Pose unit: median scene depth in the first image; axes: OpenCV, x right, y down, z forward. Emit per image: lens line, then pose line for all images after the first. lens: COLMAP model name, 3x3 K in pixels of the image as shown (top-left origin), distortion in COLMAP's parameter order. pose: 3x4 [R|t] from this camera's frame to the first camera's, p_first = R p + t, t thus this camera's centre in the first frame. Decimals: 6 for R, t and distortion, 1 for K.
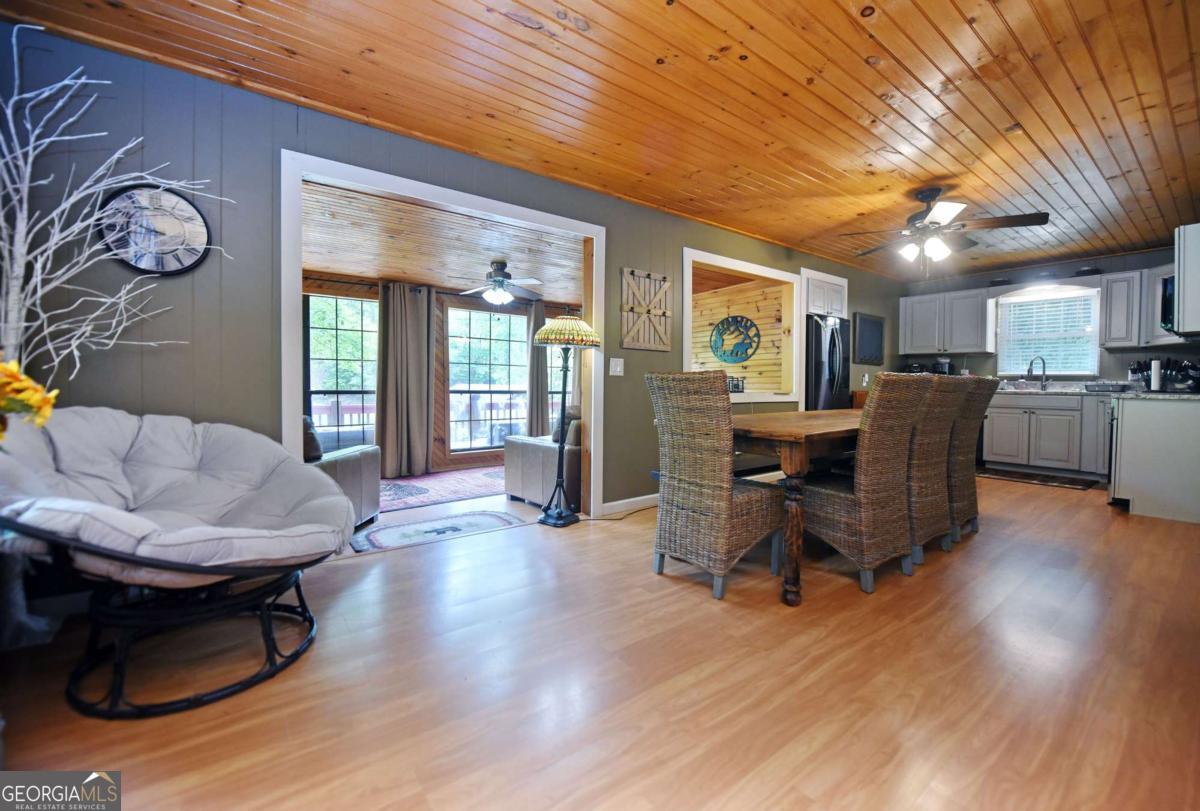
lens RADIAL K [[495.7, 0, 601.4], [0, 495.7, 395.6], [0, 0, 1]] dist [-0.010145, 0.000182]
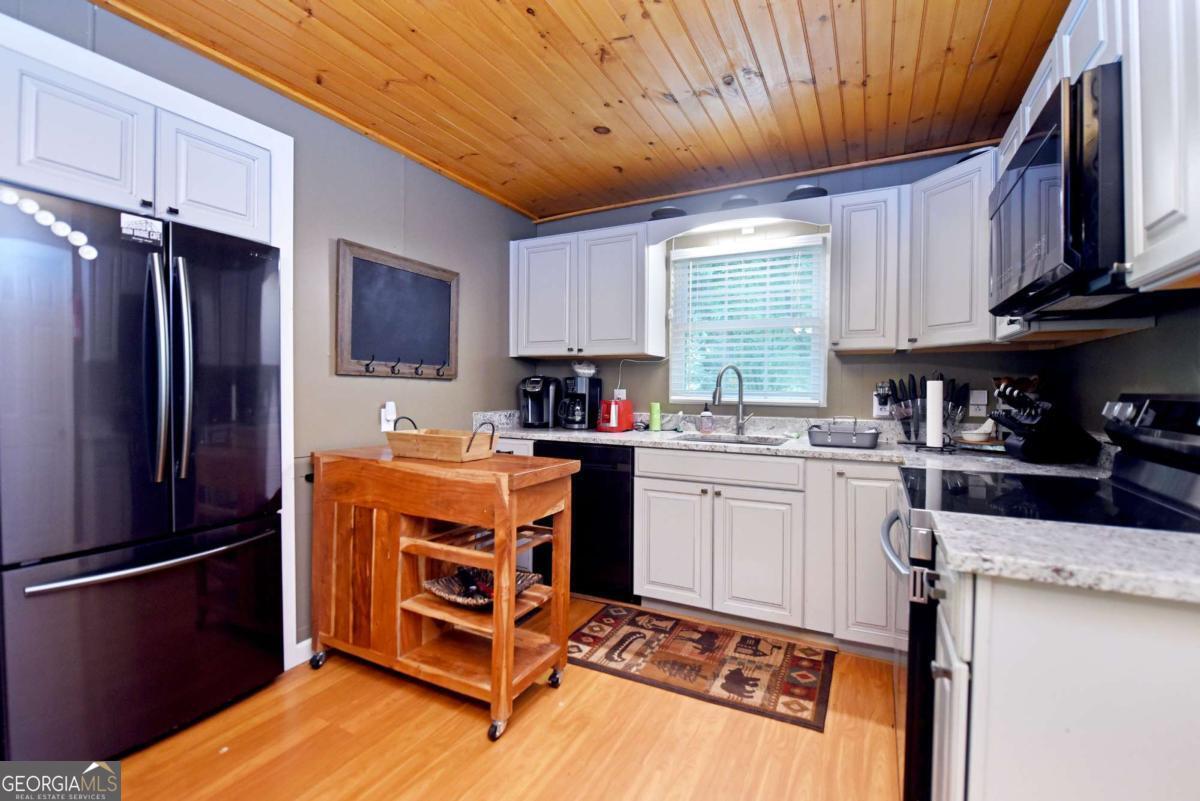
lens RADIAL K [[530.8, 0, 600.0], [0, 530.8, 400.5], [0, 0, 1]] dist [0.001031, 0.000128]
pose [[0.904955, -0.008012, 0.425432, 0.576807], [0.008611, 0.999963, 0.000515, -0.049343], [-0.425420, 0.003197, 0.904990, 0.610161]]
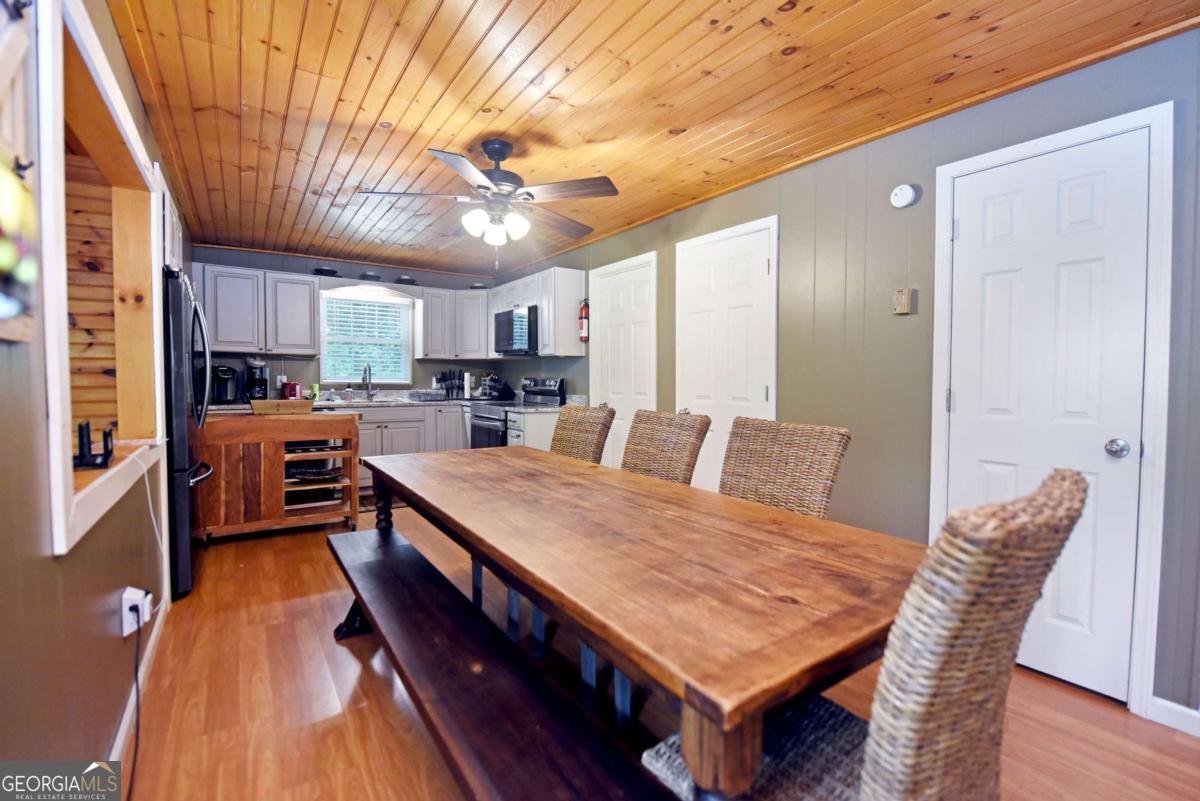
lens RADIAL K [[530.8, 0, 600.0], [0, 530.8, 400.5], [0, 0, 1]] dist [0.001031, 0.000128]
pose [[0.058531, -0.047850, 0.997138, -0.077271], [0.019371, 0.998717, 0.046789, -0.051314], [-0.998098, 0.016577, 0.059383, 0.542936]]
